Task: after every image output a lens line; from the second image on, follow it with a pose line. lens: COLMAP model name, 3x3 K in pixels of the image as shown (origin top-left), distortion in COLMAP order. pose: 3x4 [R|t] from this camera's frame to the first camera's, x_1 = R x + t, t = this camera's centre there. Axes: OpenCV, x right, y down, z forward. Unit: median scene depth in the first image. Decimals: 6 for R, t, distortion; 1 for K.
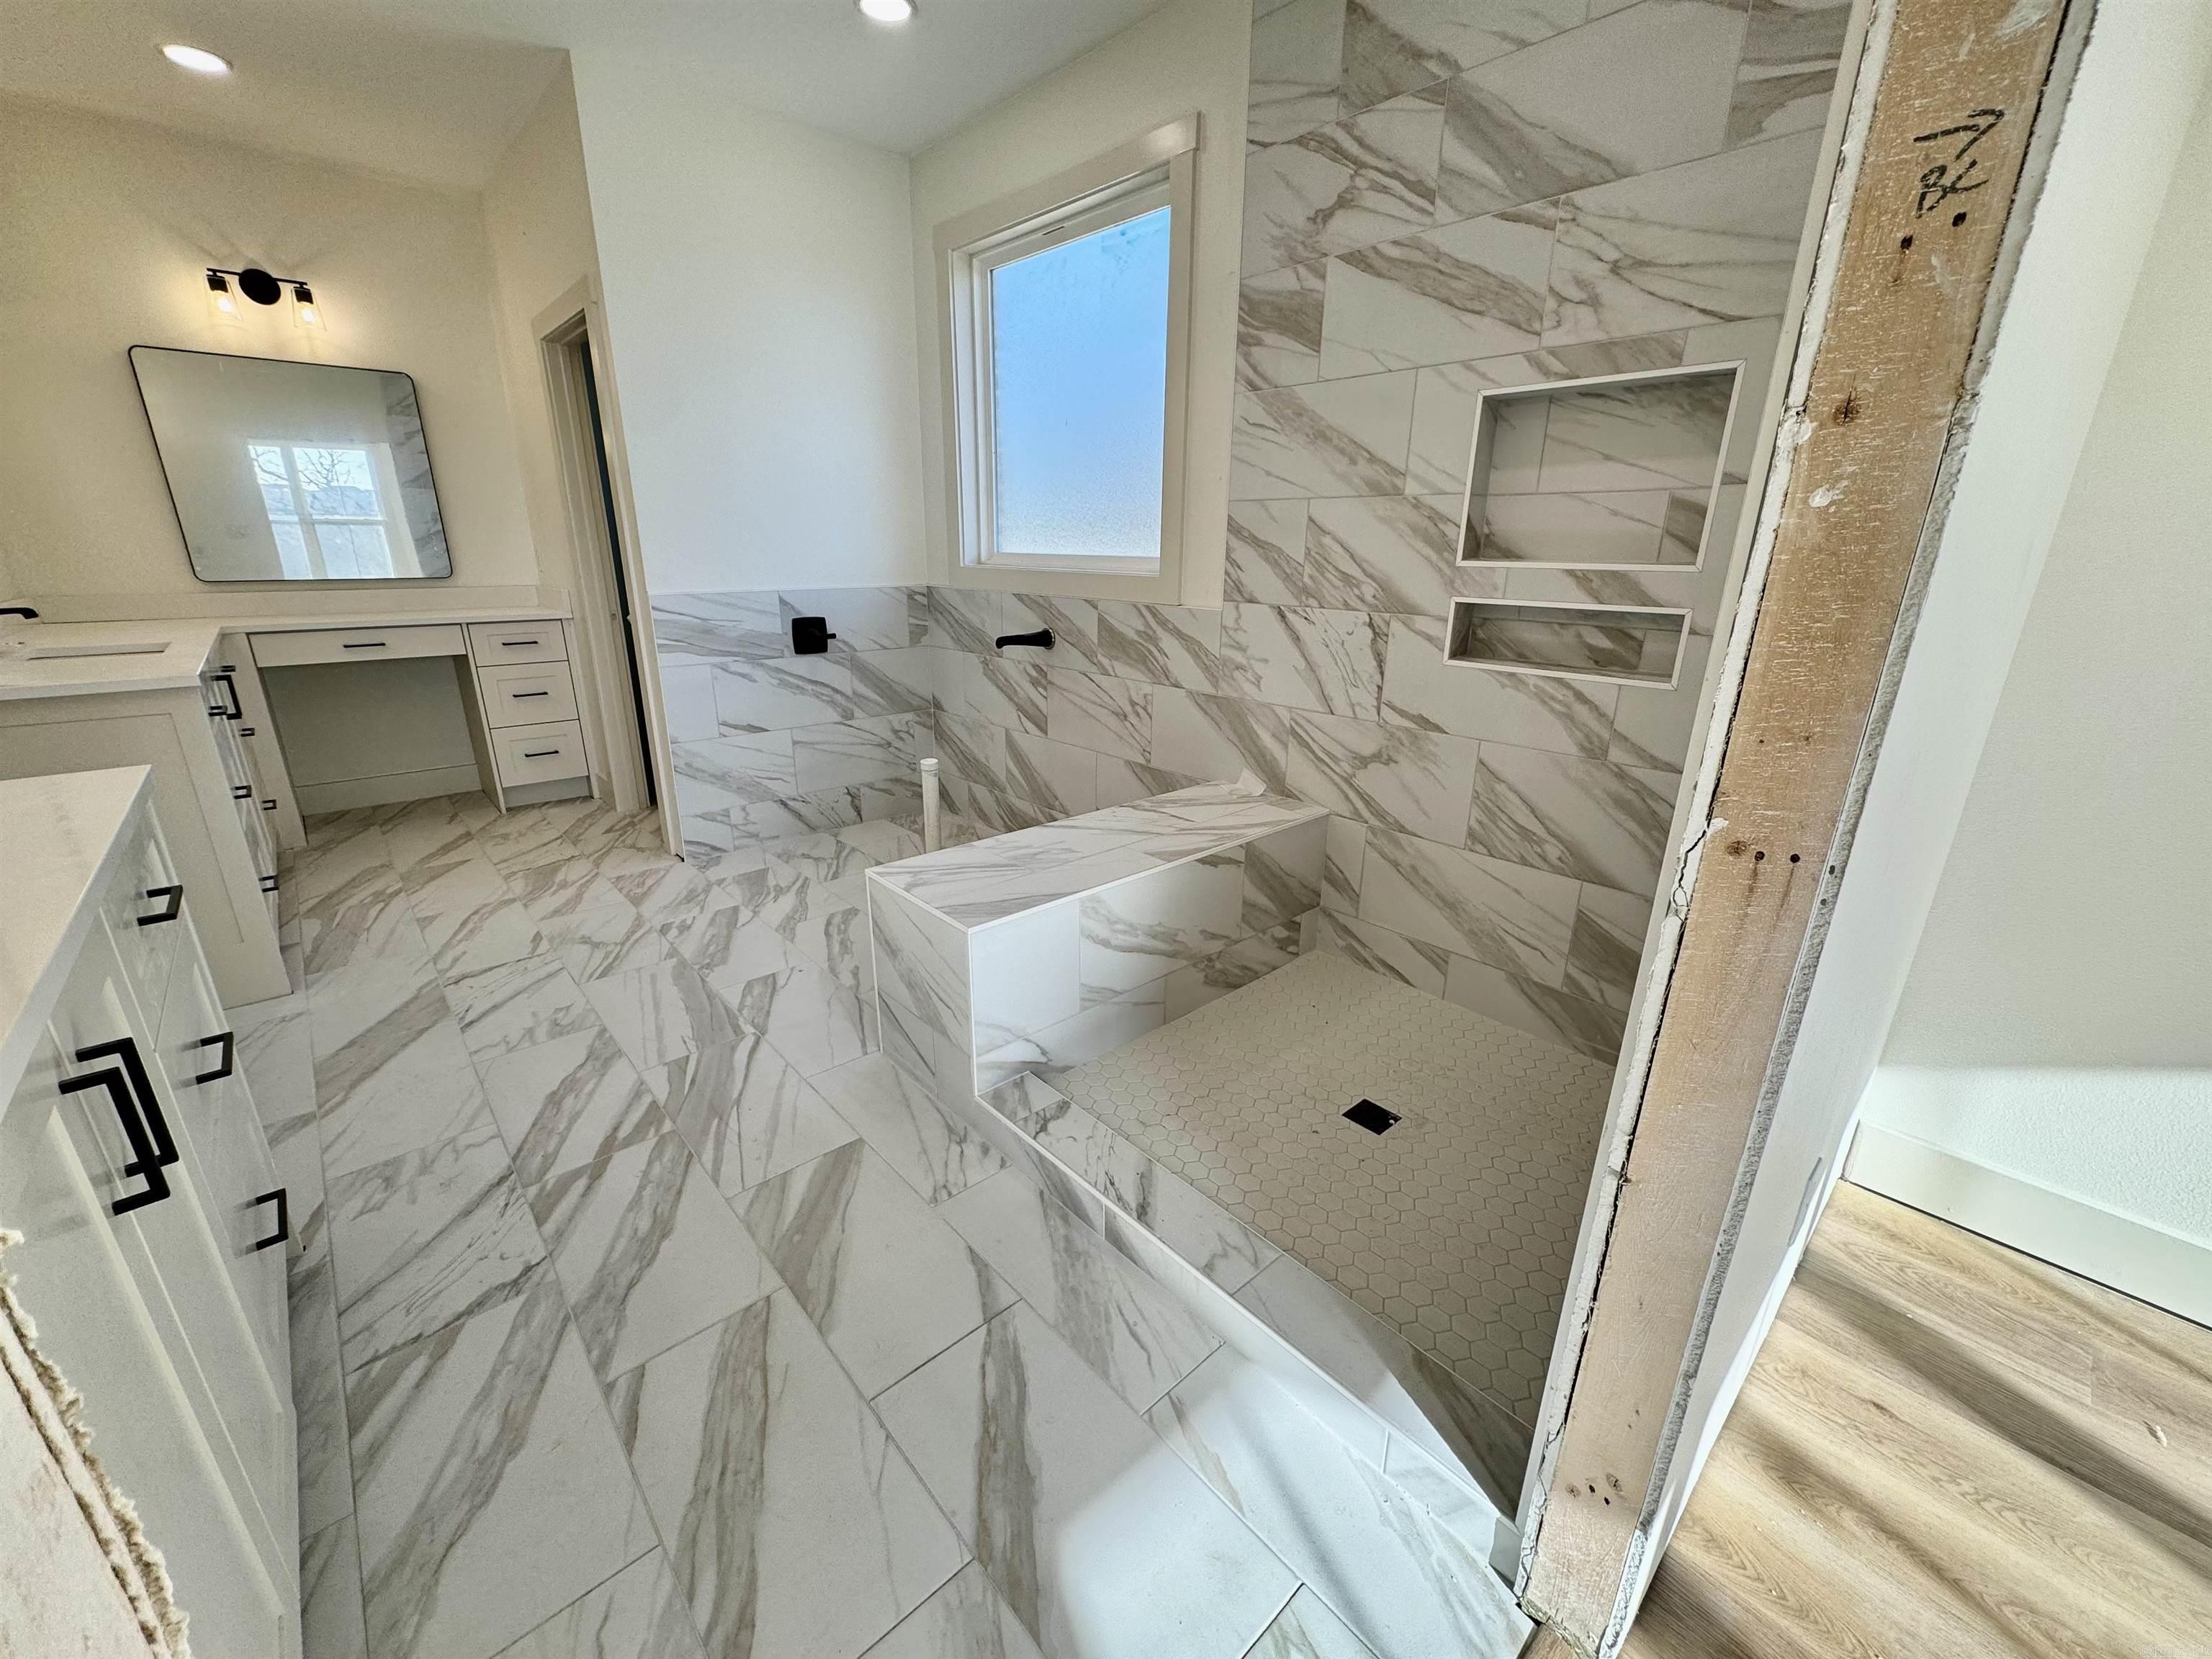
lens RADIAL K [[888.4, 0, 1103.4], [0, 888.4, 831.6], [0, 0, 1]] dist [0.001210, -0.000428]
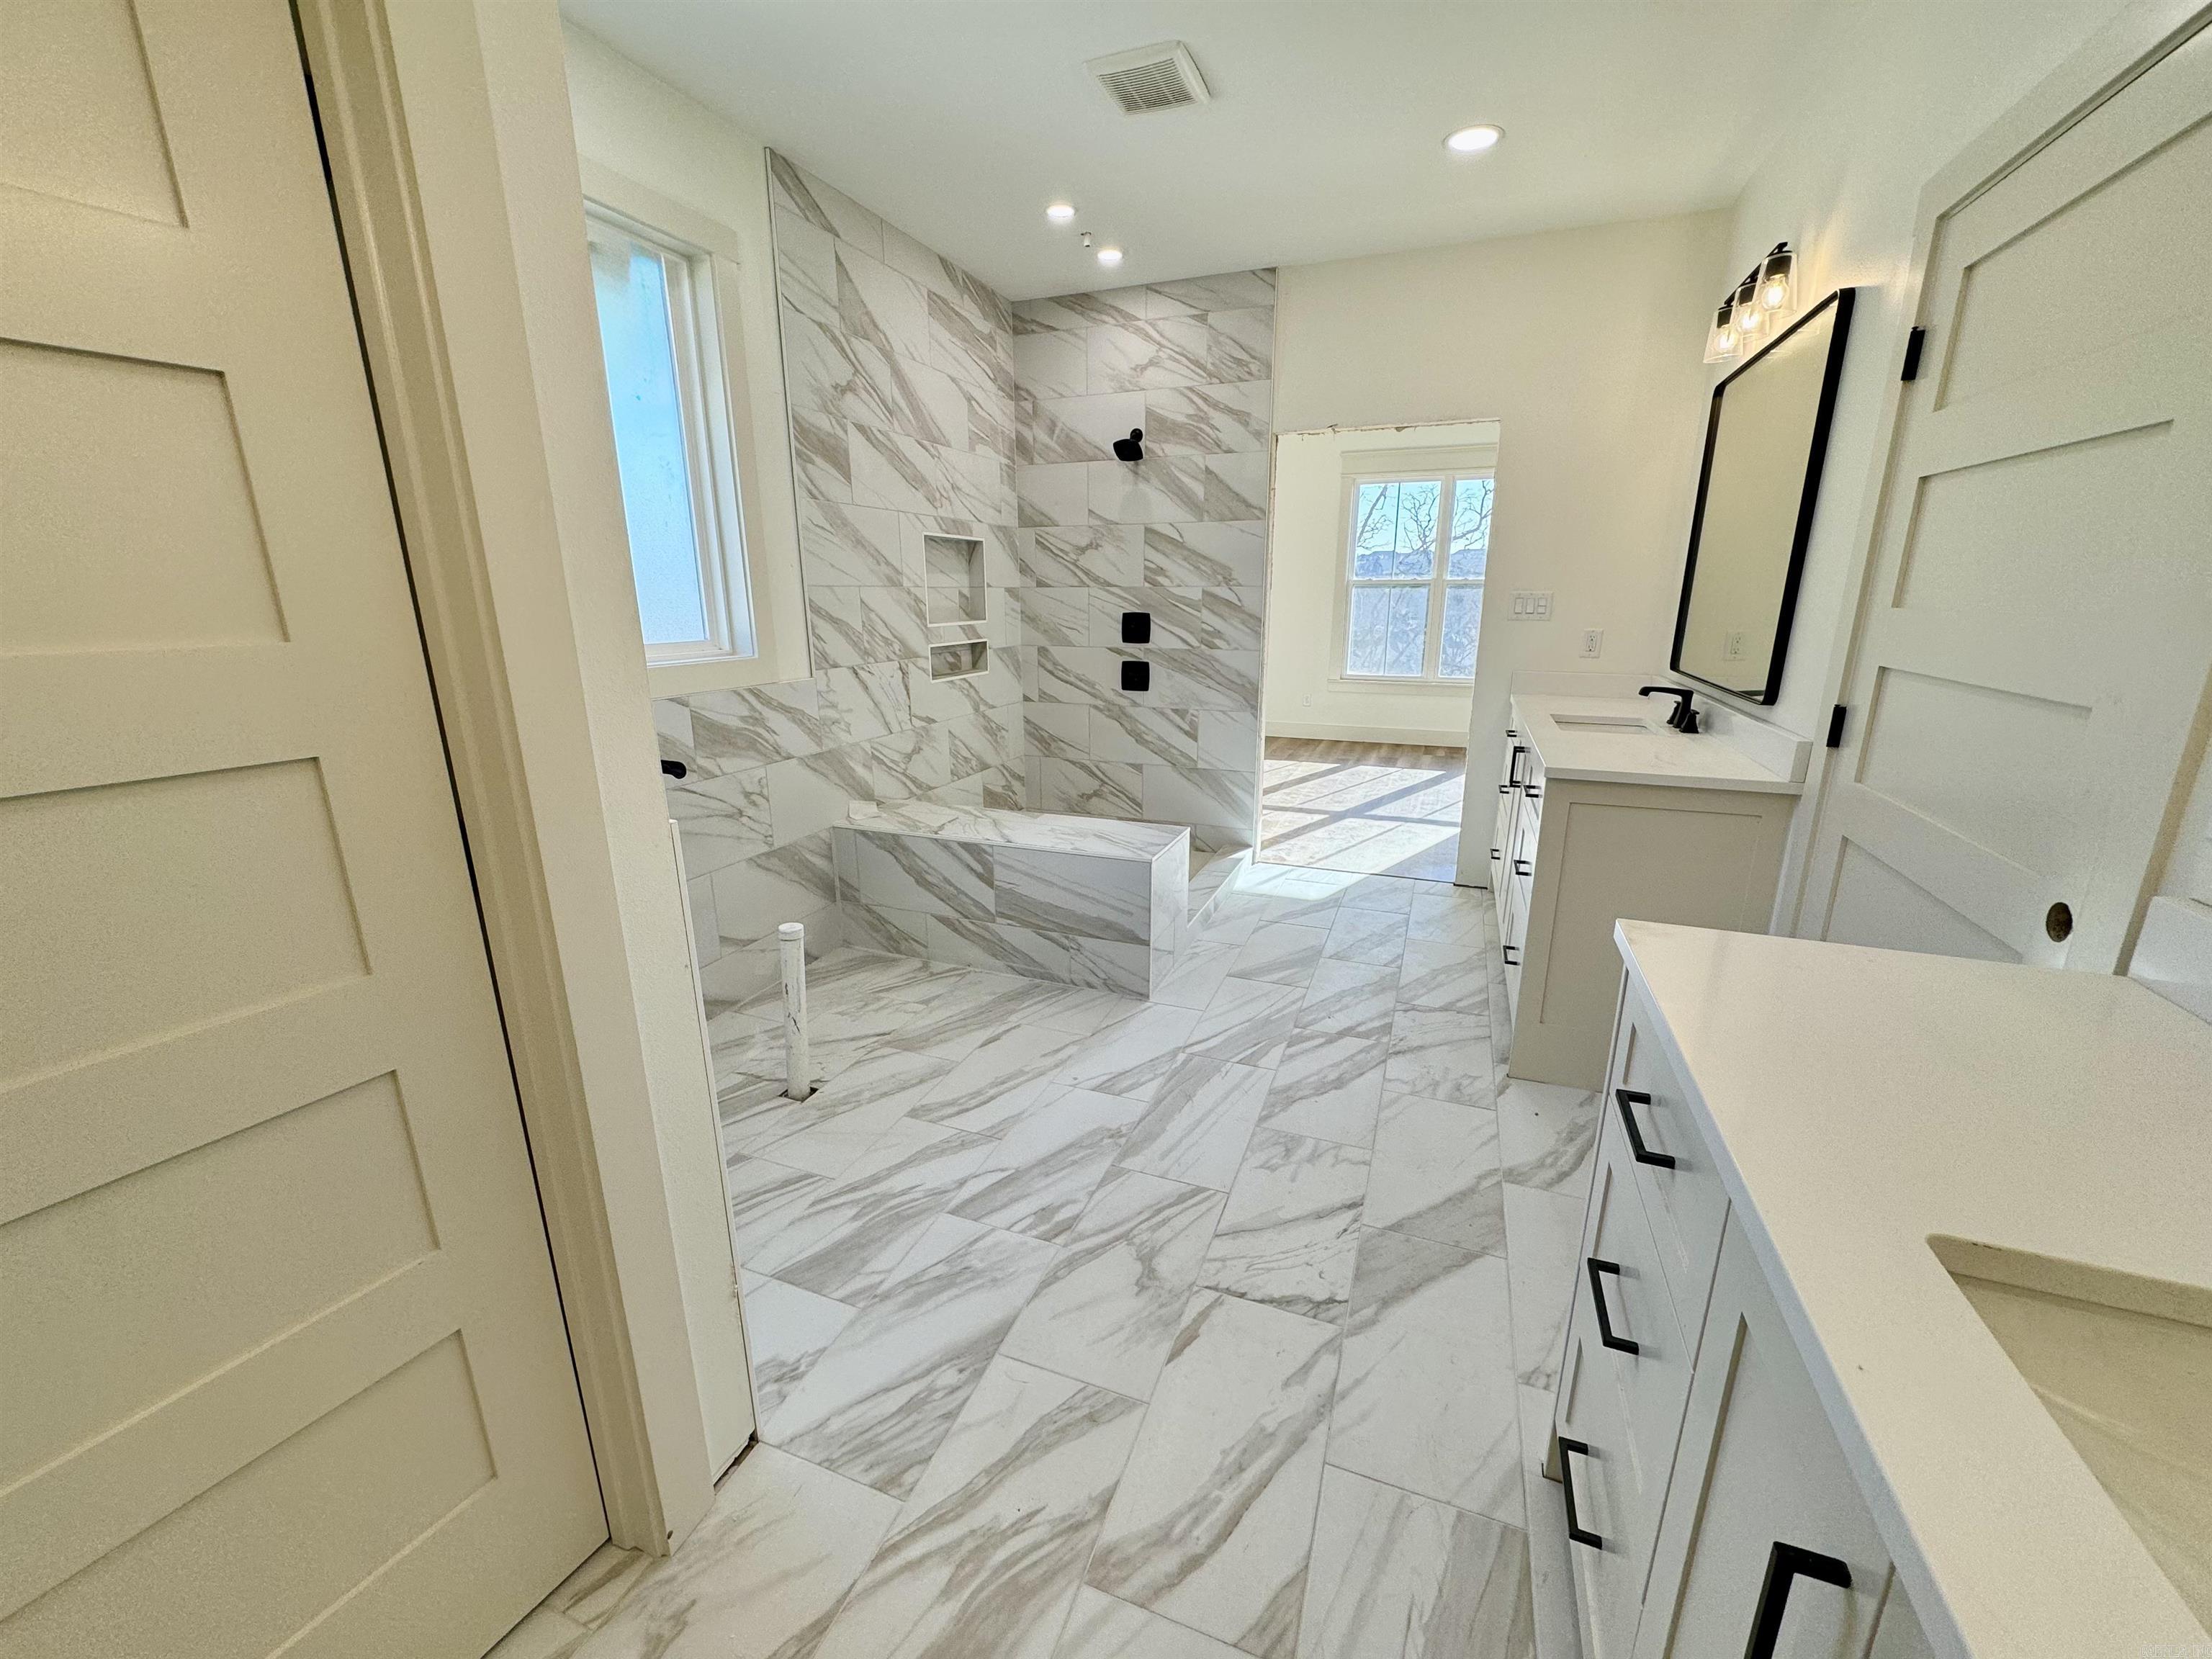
lens RADIAL K [[888.4, 0, 1105.3], [0, 888.4, 836.4], [0, 0, 1]] dist [0.001210, -0.000428]
pose [[-0.455591, -0.243091, 0.856355, -1.244137], [0.277241, 0.875401, 0.395993, -0.488898], [-0.845917, 0.417827, -0.331430, 1.333036]]
